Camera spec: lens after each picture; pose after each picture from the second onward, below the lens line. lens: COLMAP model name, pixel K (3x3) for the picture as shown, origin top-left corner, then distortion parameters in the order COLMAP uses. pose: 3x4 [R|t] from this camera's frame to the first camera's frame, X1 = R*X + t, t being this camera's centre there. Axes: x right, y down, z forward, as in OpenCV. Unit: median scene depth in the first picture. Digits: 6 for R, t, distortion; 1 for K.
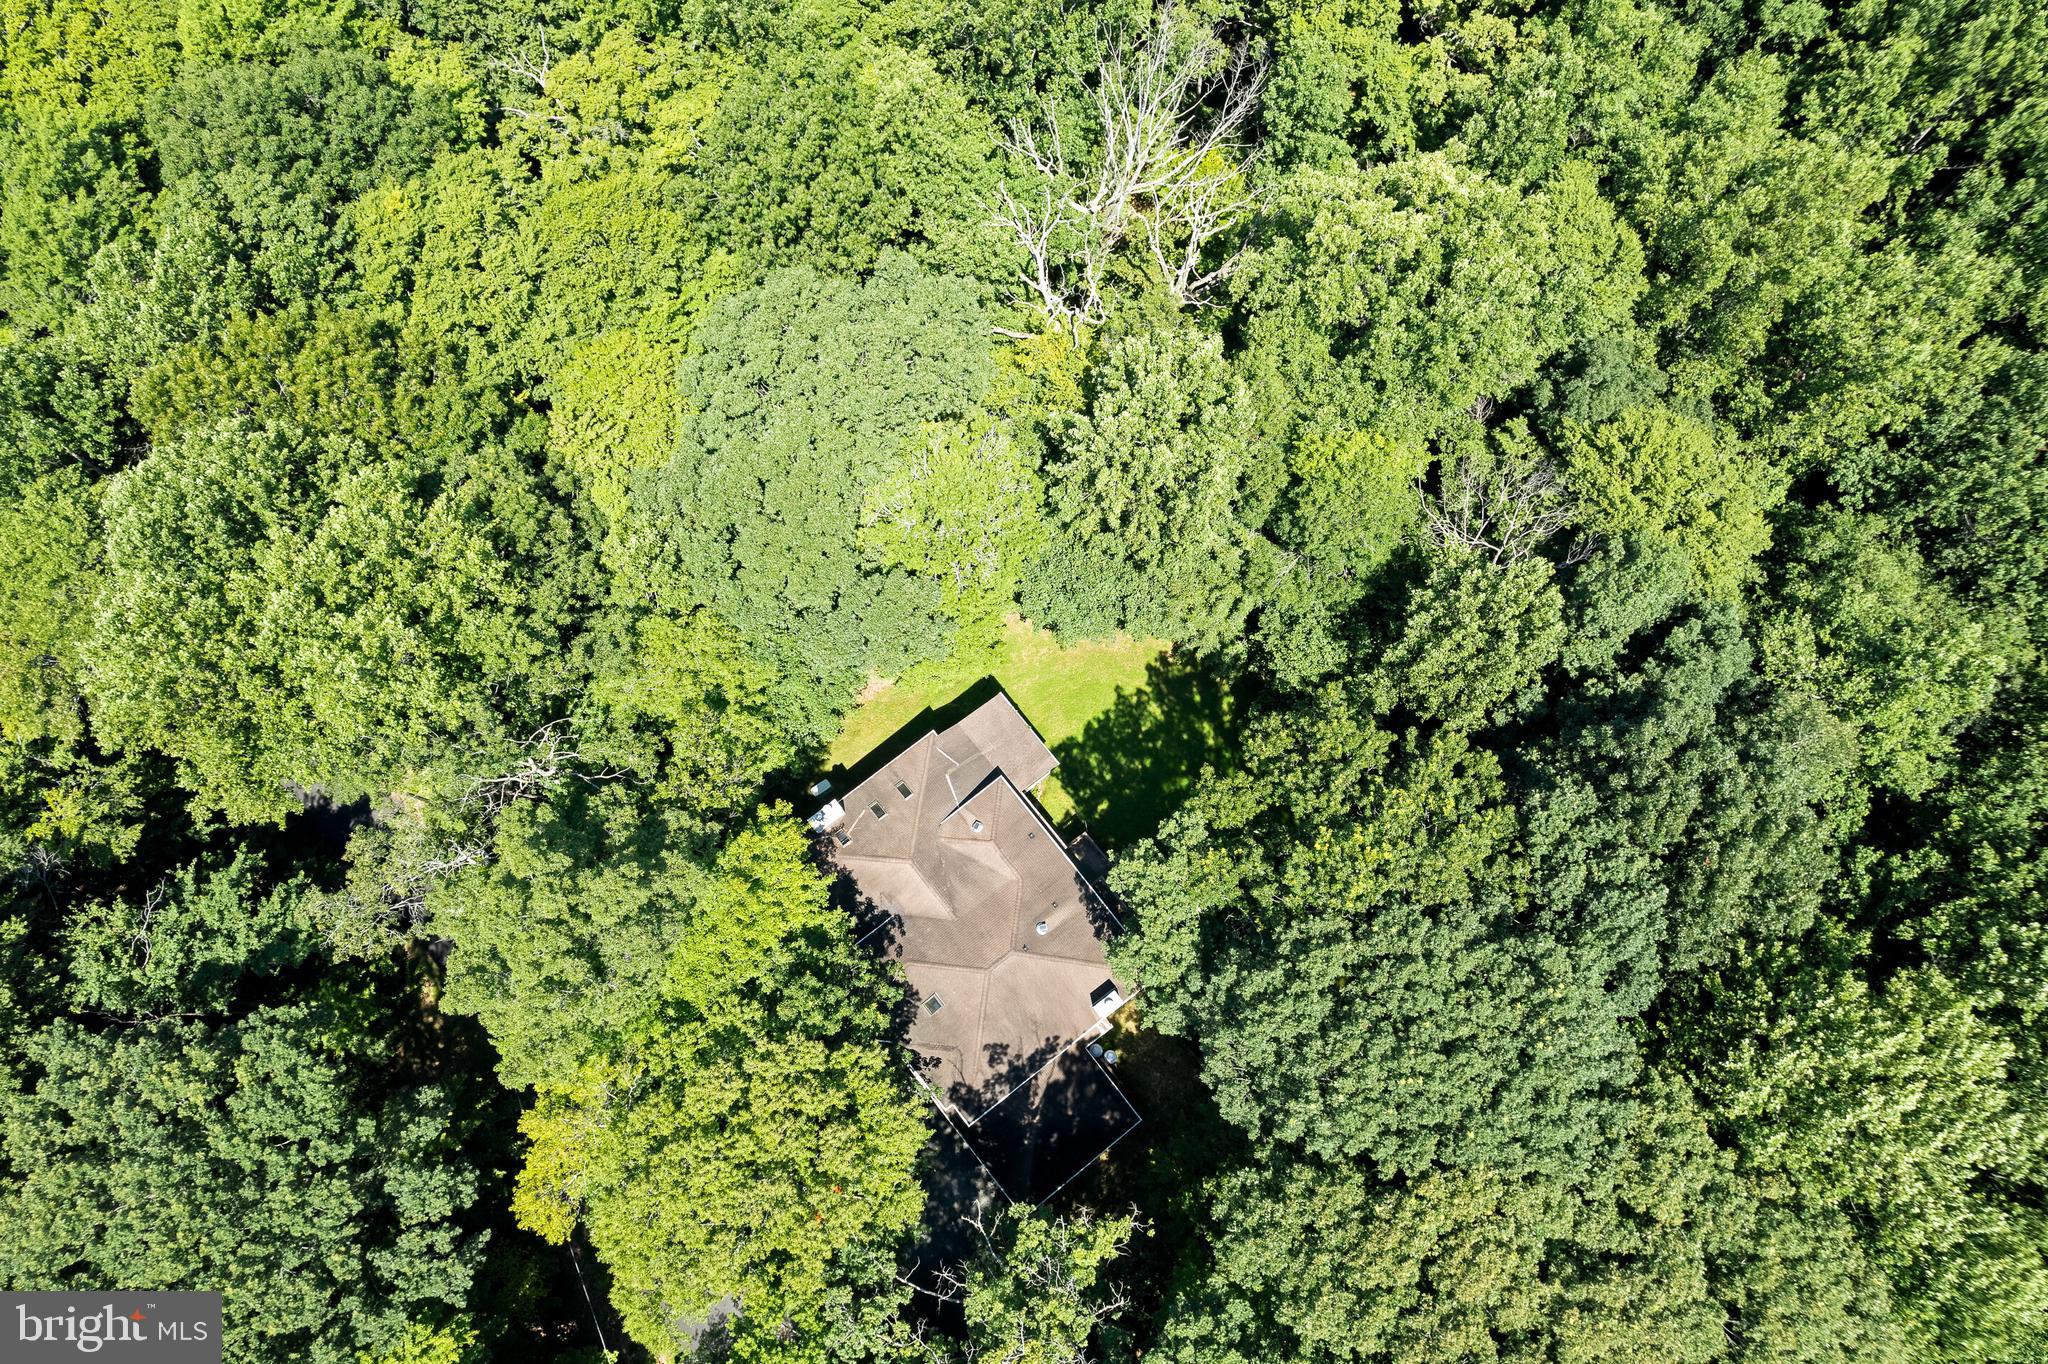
lens RADIAL K [[1335.0, 0, 1024.0], [0, 1335.0, 682.0], [0, 0, 1]] dist [-0.089541, 0.085236]
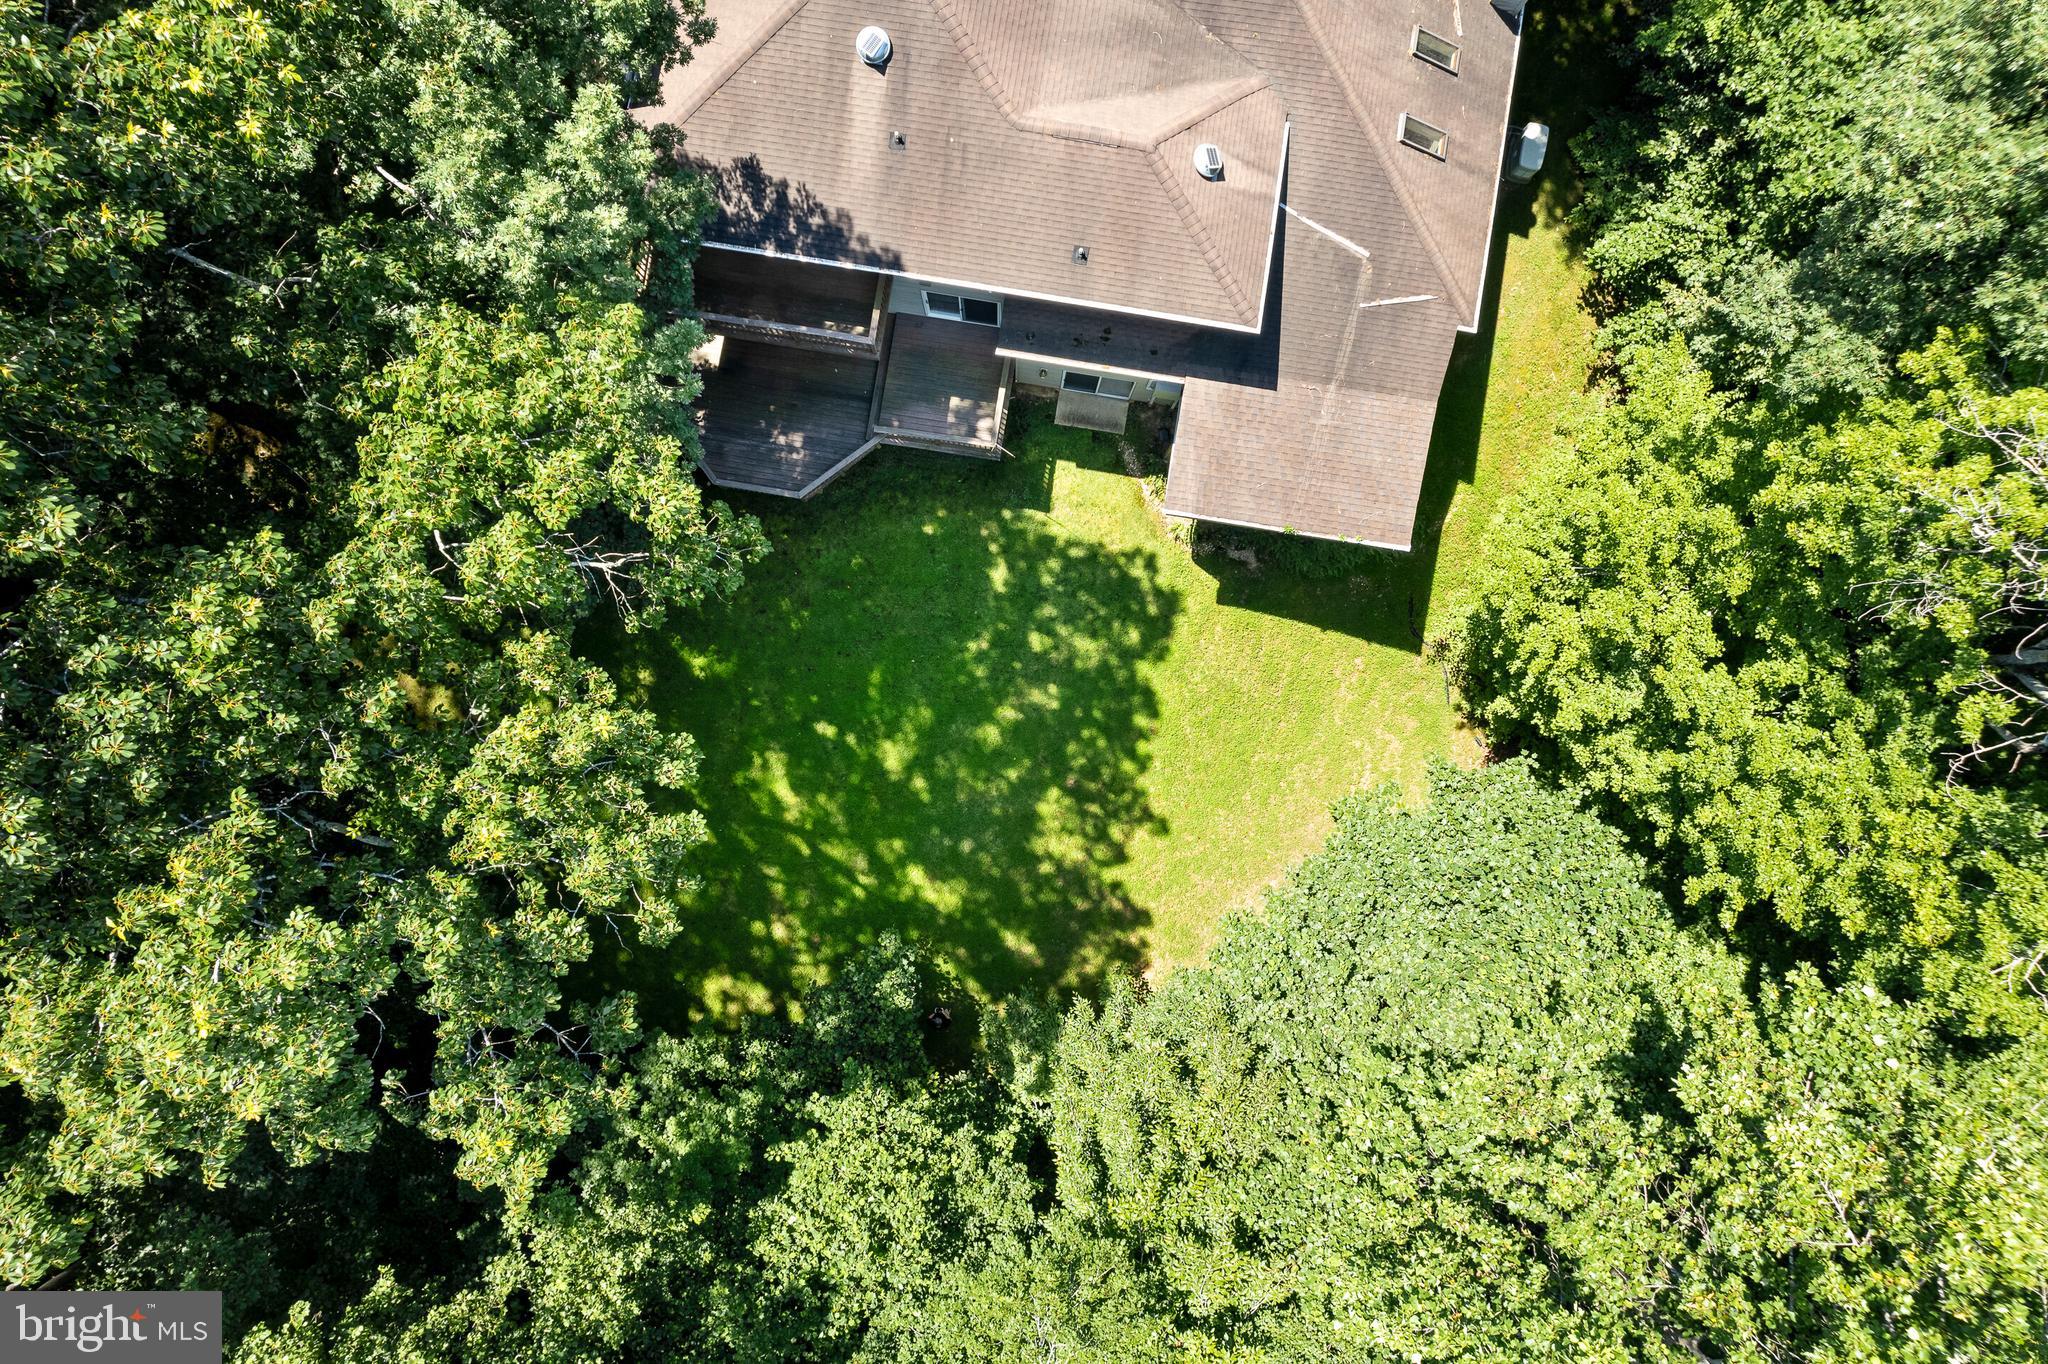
lens RADIAL K [[1335.0, 0, 1024.0], [0, 1335.0, 682.0], [0, 0, 1]] dist [-0.089541, 0.085236]
pose [[-0.729875, 0.682528, -0.037908, 0.089469], [-0.674313, -0.709772, 0.203782, -0.019737], [0.112181, 0.174297, 0.978282, 0.584316]]
